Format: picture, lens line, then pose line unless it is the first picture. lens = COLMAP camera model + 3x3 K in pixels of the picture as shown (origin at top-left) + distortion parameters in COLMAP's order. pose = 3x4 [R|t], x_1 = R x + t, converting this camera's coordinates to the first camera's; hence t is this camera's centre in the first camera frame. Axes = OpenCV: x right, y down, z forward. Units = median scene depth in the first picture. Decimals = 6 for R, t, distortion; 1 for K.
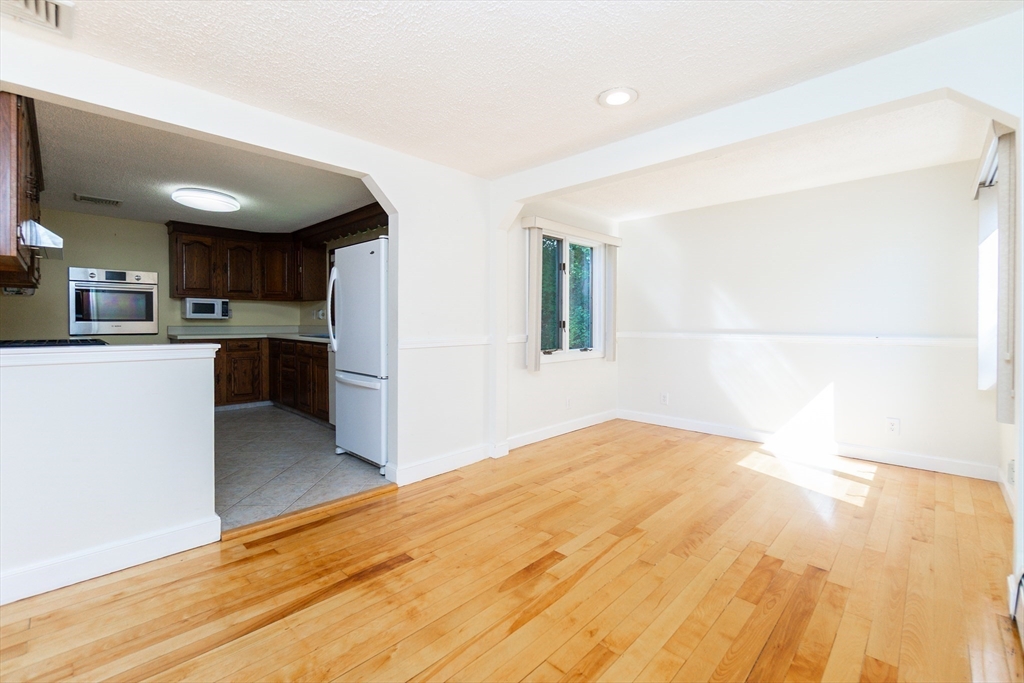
lens RADIAL K [[441.4, 0, 512.7], [0, 441.4, 333.0], [0, 0, 1]] dist [0.000574, -0.000012]
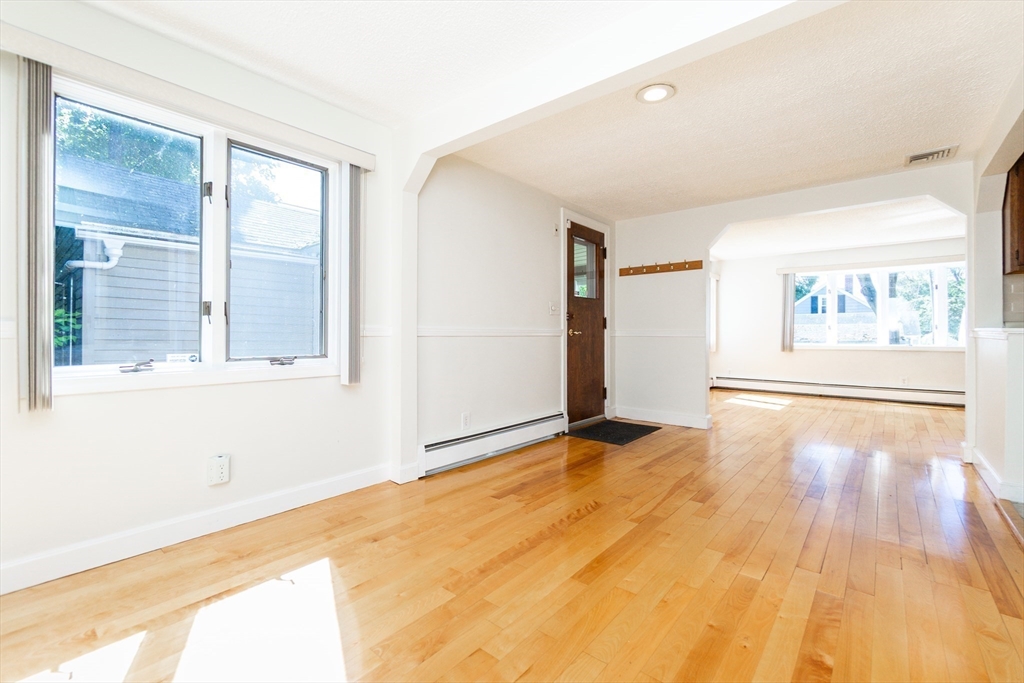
lens RADIAL K [[441.4, 0, 510.3], [0, 441.4, 335.2], [0, 0, 1]] dist [0.000574, -0.000012]
pose [[-0.998368, 0.000394, -0.057113, 0.651992], [-0.000876, 0.999753, 0.022195, 0.021442], [0.057108, 0.022209, -0.998121, 2.068773]]
